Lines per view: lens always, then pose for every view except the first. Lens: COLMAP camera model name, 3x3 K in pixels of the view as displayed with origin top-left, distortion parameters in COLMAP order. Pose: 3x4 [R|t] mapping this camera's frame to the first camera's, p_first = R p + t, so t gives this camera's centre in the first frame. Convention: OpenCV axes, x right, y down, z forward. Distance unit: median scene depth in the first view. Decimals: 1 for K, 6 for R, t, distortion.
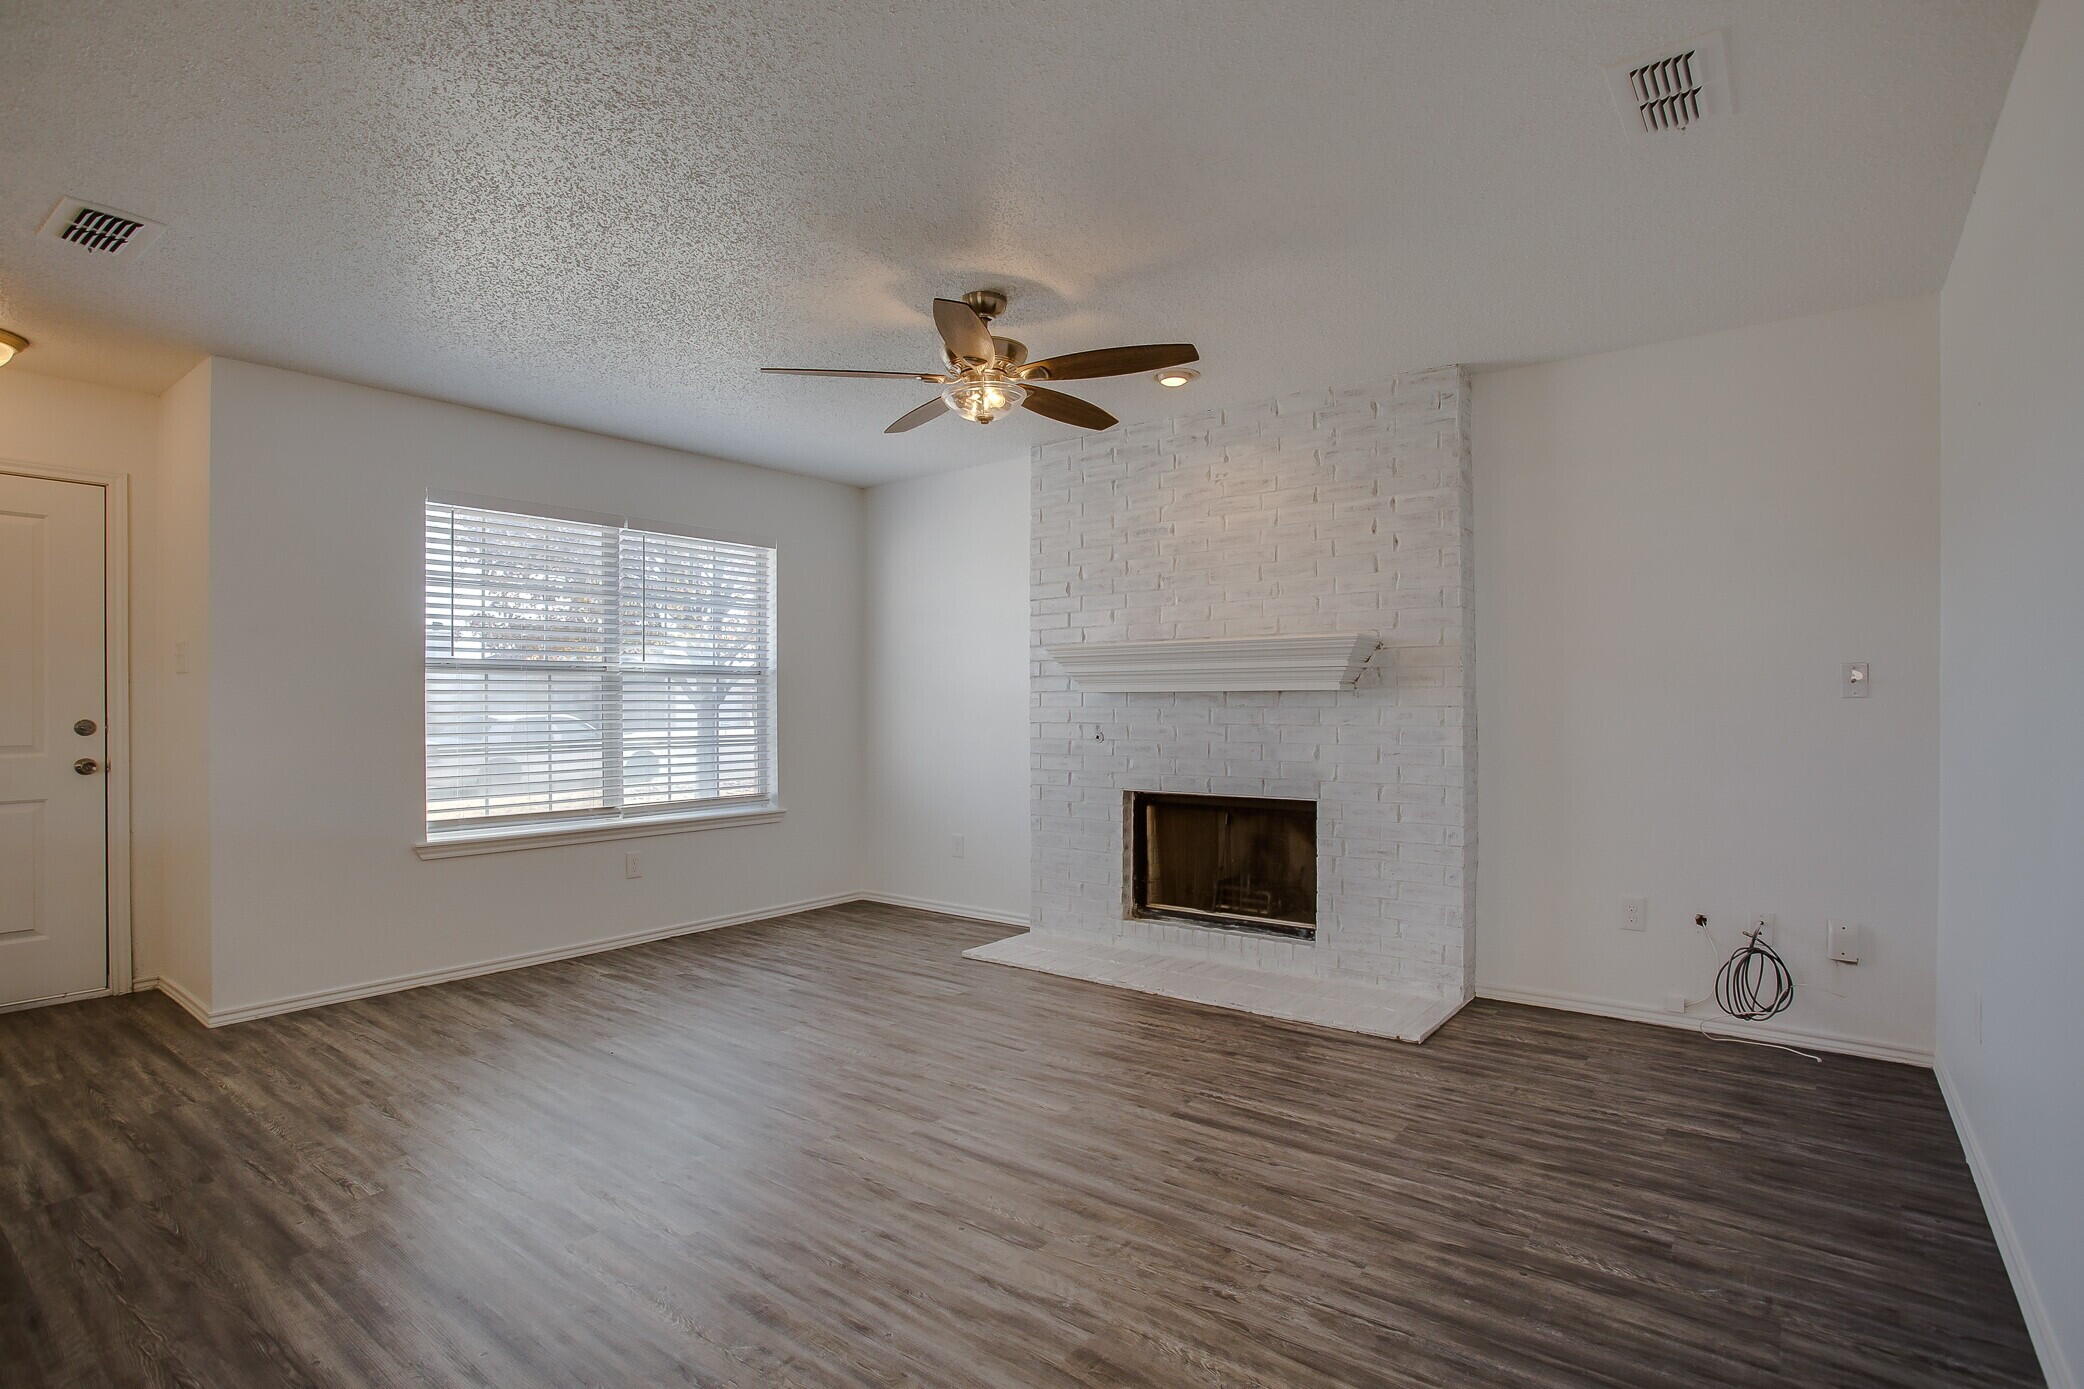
lens RADIAL K [[1019.4, 0, 1043.7], [0, 1019.4, 696.7], [0, 0, 1]] dist [-0.057097, 0.020839]
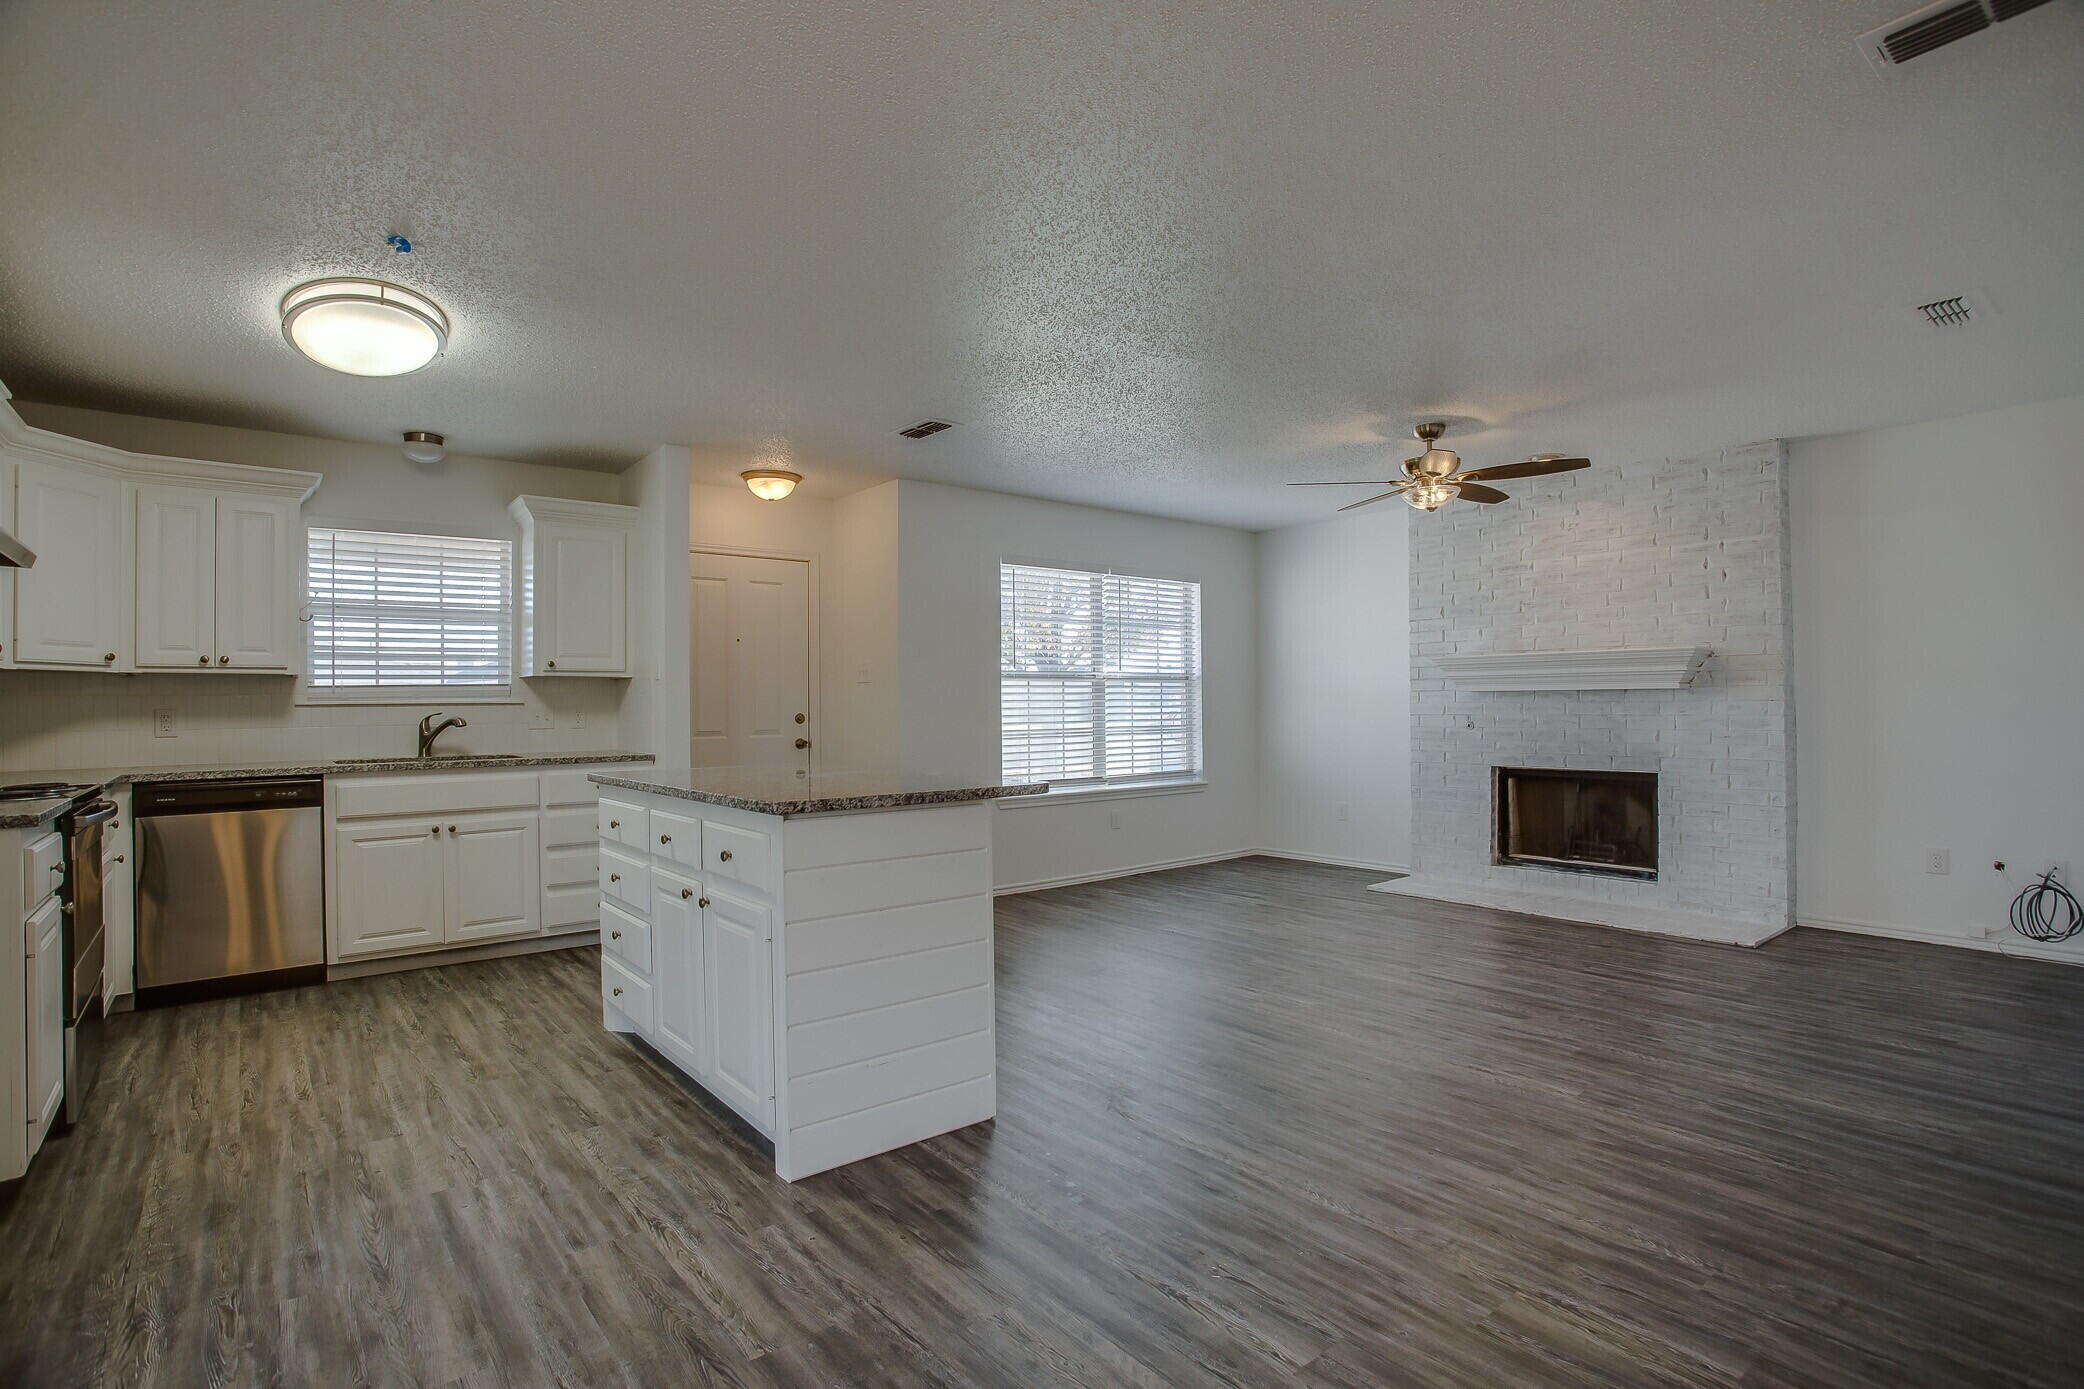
lens RADIAL K [[1019.4, 0, 1042.5], [0, 1019.4, 689.1], [0, 0, 1]] dist [-0.057097, 0.020839]
pose [[0.975610, -0.007208, -0.219392, -0.233811], [0.005438, 0.999948, -0.008668, 0.001436], [0.219443, 0.007263, 0.975598, -0.454972]]
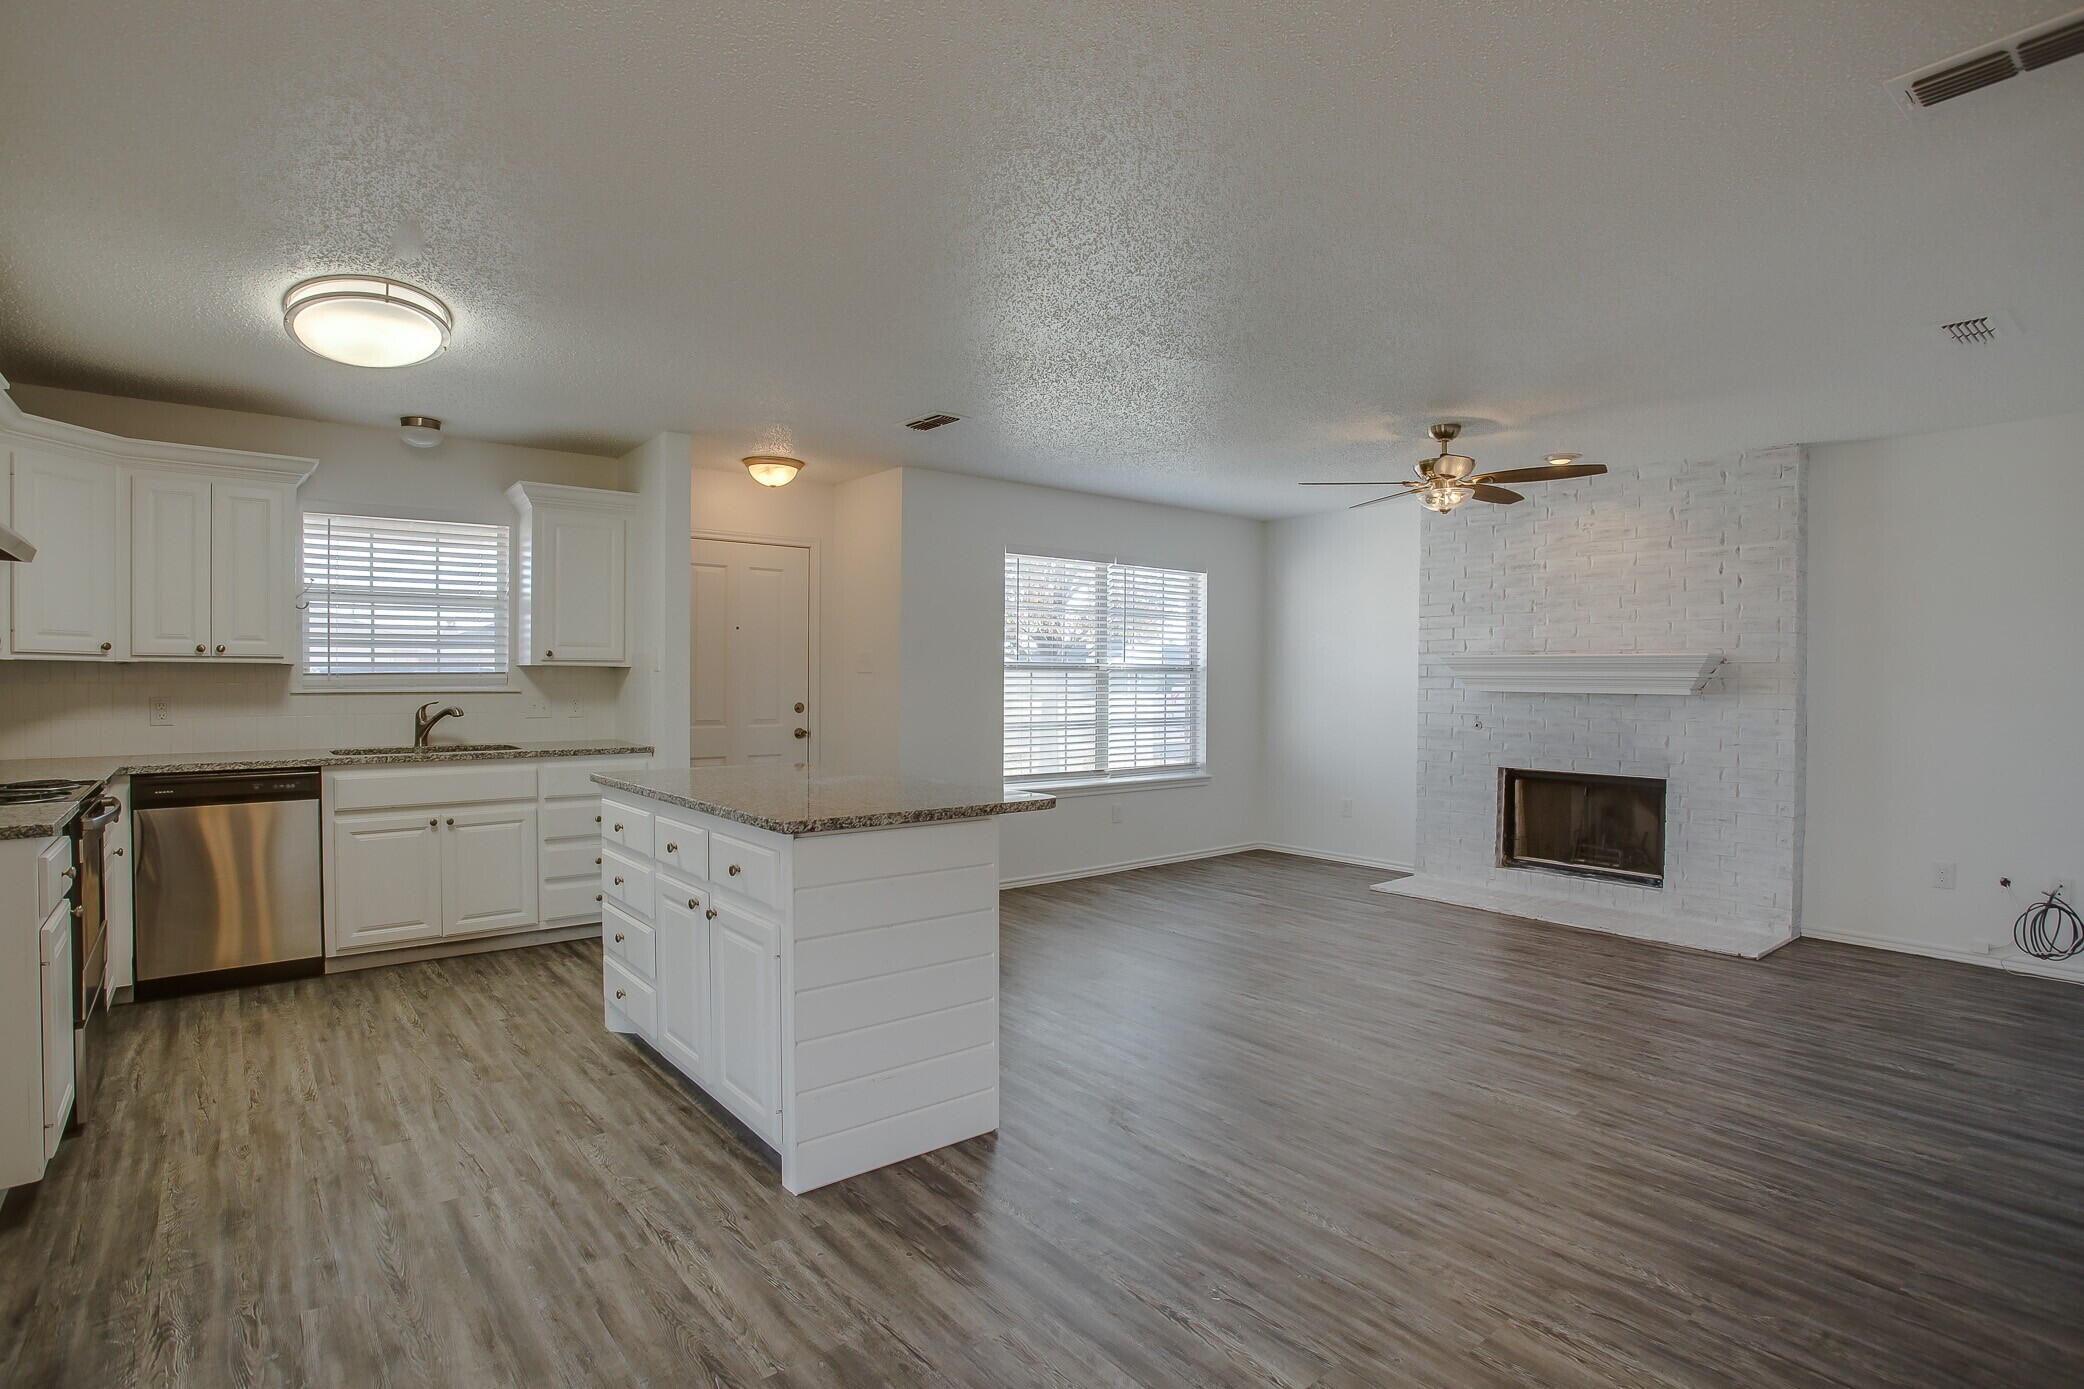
lens RADIAL K [[1045.9, 0, 1042.1], [0, 1045.9, 685.5], [0, 0, 1]] dist [-0.056874, 0.020651]
pose [[0.975997, 0.013811, -0.217346, -0.238167], [-0.010666, 0.999821, 0.015635, -0.030500], [0.217523, -0.012941, 0.975969, -0.473843]]
